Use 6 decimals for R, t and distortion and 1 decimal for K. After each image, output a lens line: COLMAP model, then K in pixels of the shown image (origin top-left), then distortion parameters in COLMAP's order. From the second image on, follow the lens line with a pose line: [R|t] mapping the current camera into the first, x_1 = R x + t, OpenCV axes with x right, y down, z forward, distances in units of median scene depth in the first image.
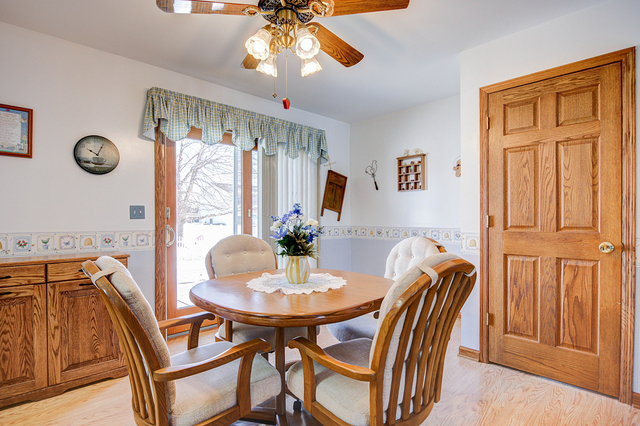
lens RADIAL K [[326.0, 0, 312.7], [0, 326.0, 218.7], [0, 0, 1]] dist [0.005633, -0.012344]
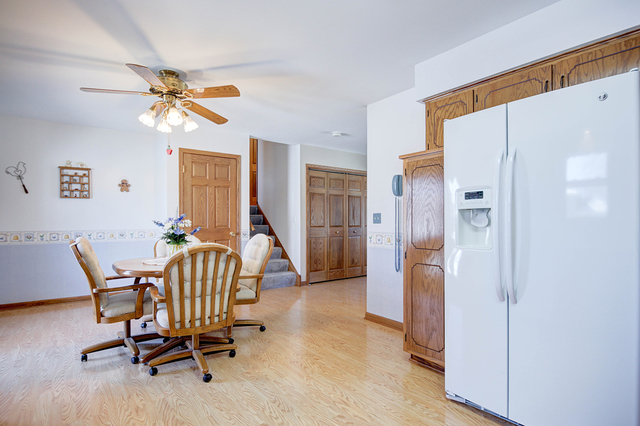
lens RADIAL K [[326.0, 0, 318.4], [0, 326.0, 219.0], [0, 0, 1]] dist [0.005633, -0.012344]
pose [[0.091976, 0.005658, 0.995745, -1.258828], [0.005718, 0.999964, -0.006210, -0.001643], [-0.995745, 0.006265, 0.091940, 0.088888]]
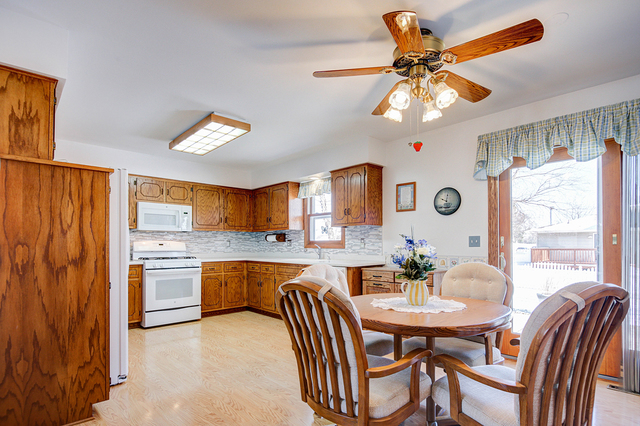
lens RADIAL K [[326.0, 0, 318.7], [0, 326.0, 236.4], [0, 0, 1]] dist [0.005633, -0.012344]
pose [[0.015272, -0.031405, -0.999390, 0.814302], [-0.002359, 0.999503, -0.031445, 0.001888], [0.999881, 0.002838, 0.015191, 0.470633]]
